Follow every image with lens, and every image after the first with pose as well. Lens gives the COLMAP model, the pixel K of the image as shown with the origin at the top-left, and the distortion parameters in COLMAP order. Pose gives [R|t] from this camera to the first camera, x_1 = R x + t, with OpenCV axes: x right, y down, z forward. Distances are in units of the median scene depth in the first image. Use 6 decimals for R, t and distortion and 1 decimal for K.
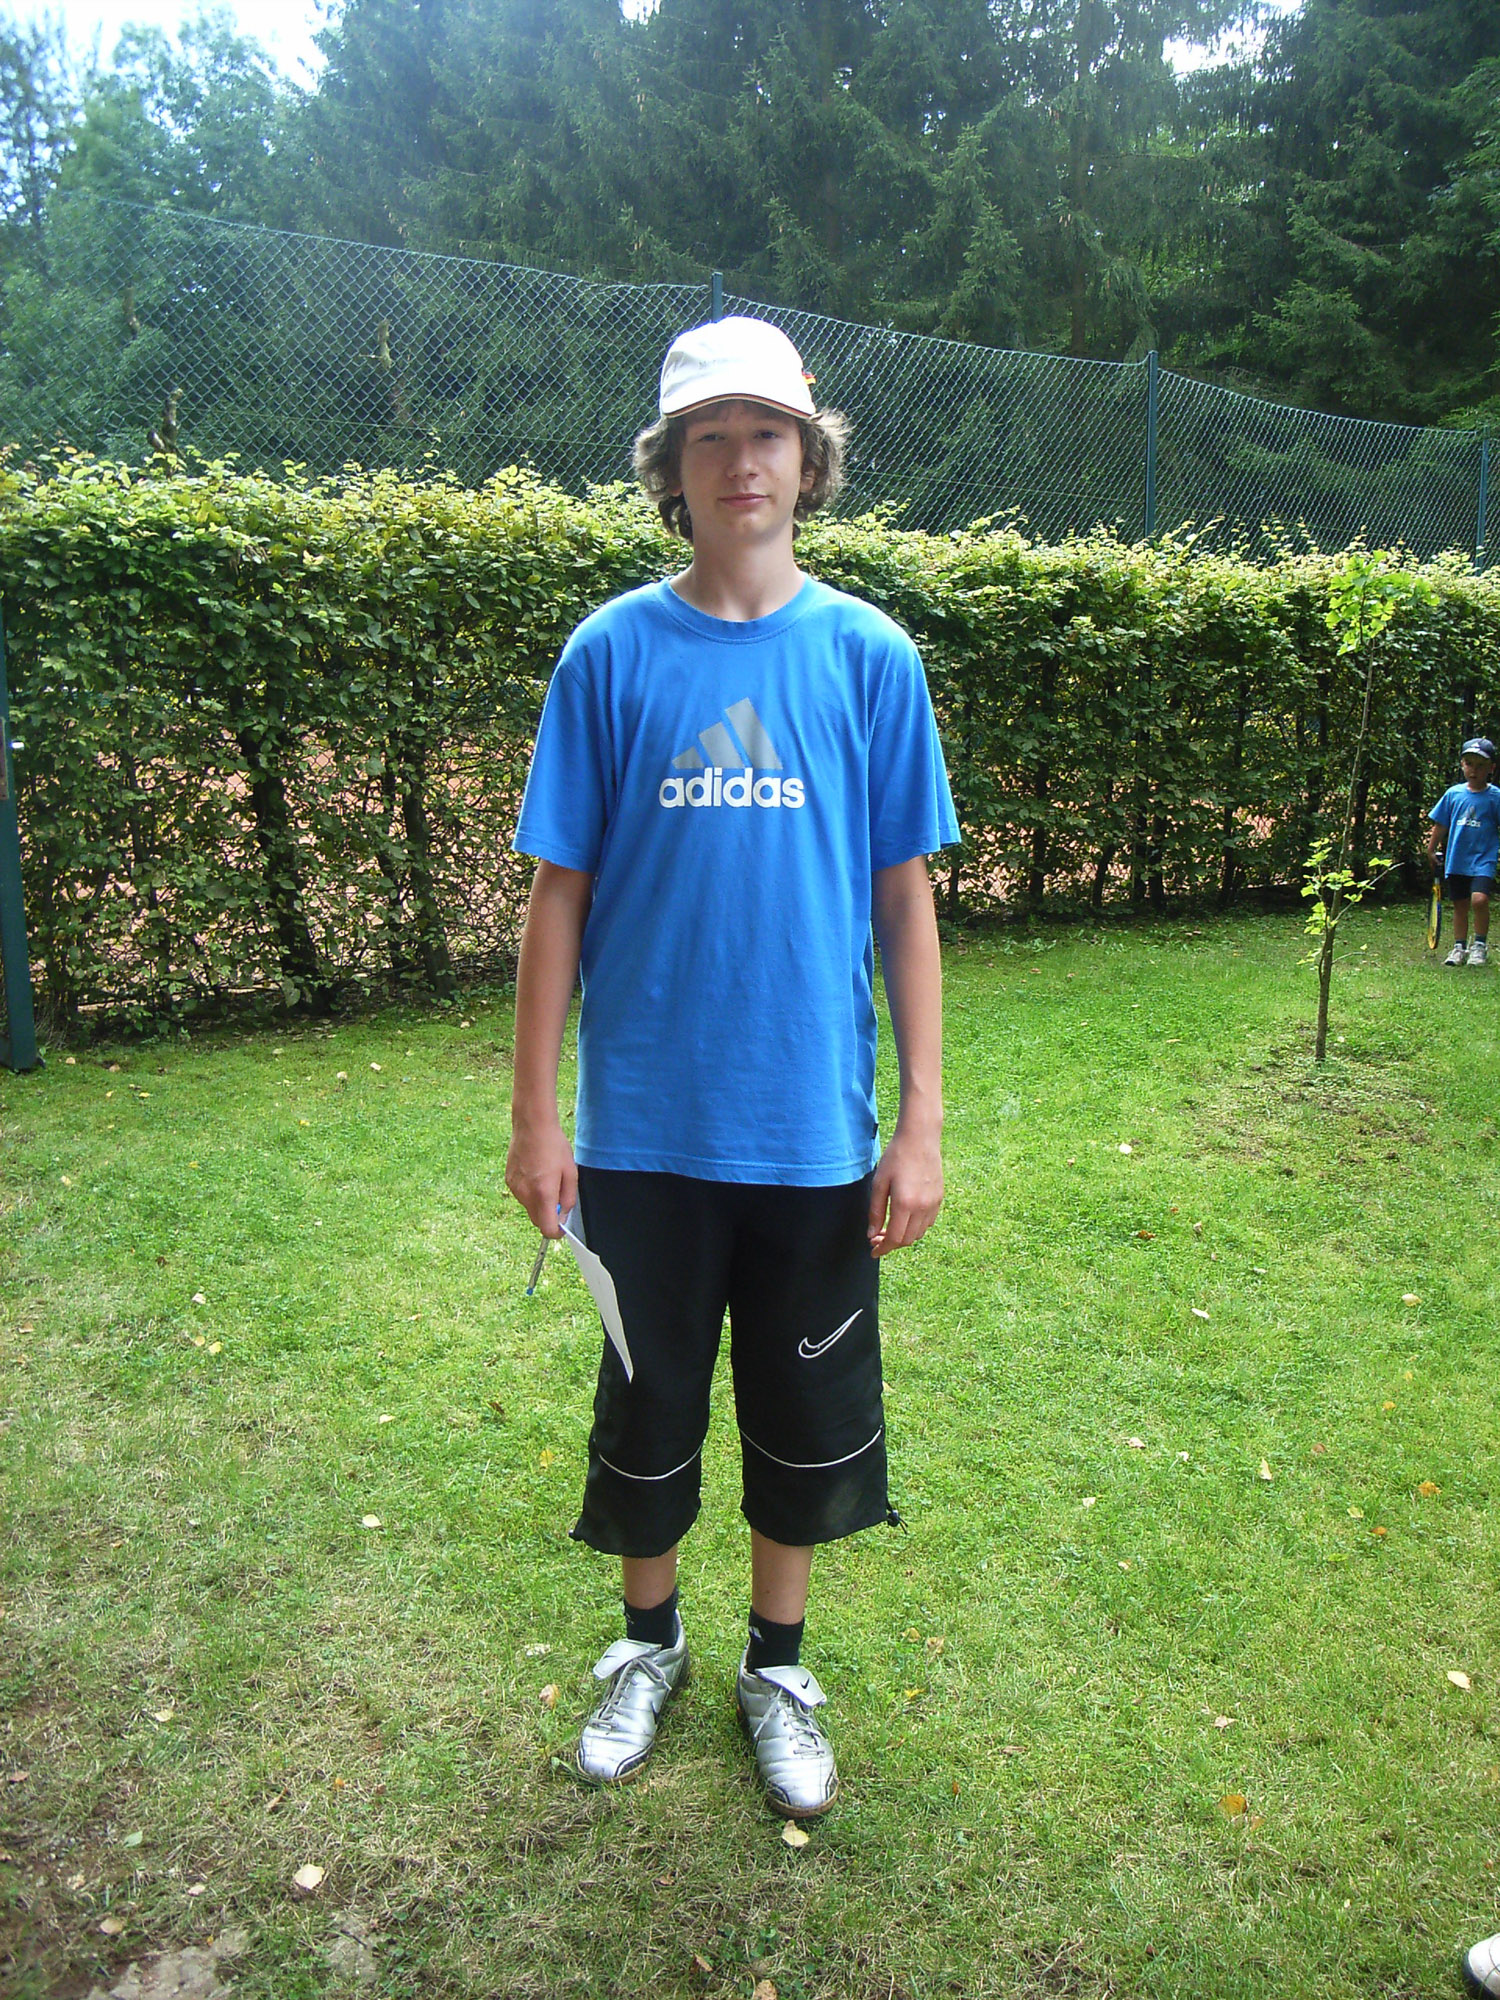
lens RADIAL K [[1587.1, 0, 751.4], [0, 1587.1, 1015.2], [0, 0, 1]] dist [-0.125987, 0.086595]
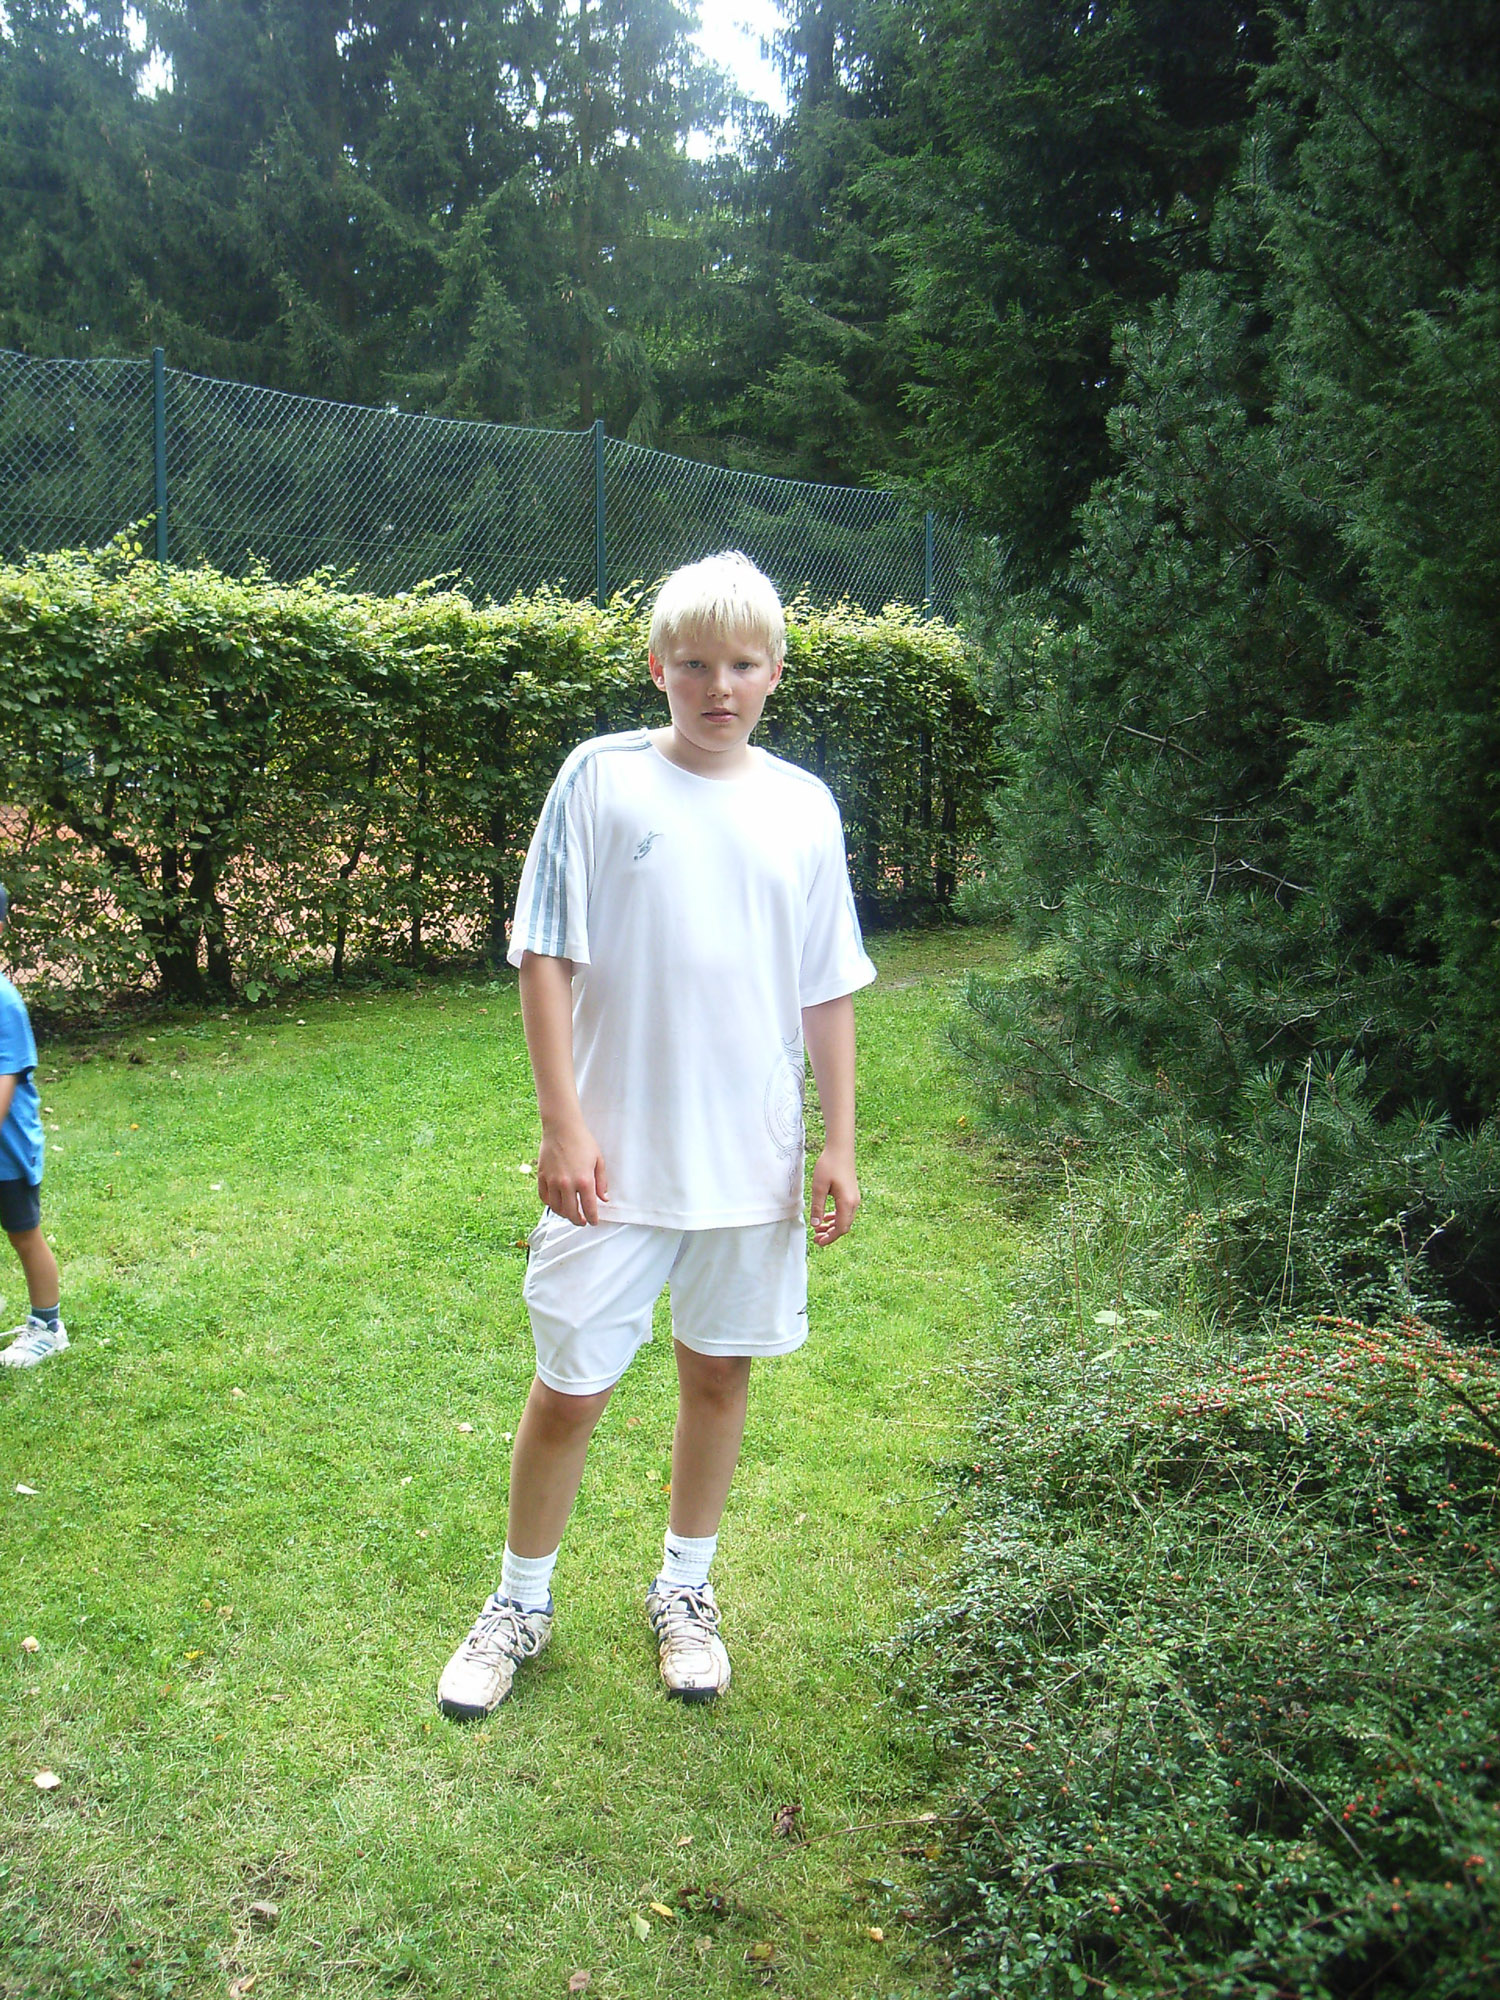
lens RADIAL K [[1683.2, 0, 761.8], [0, 1683.2, 1006.4], [0, 0, 1]] dist [-0.124943, 0.082963]
pose [[0.984877, -0.040059, 0.168561, 0.166378], [0.050504, 0.997030, -0.058141, 0.039884], [-0.165731, 0.065775, 0.983975, -0.105772]]
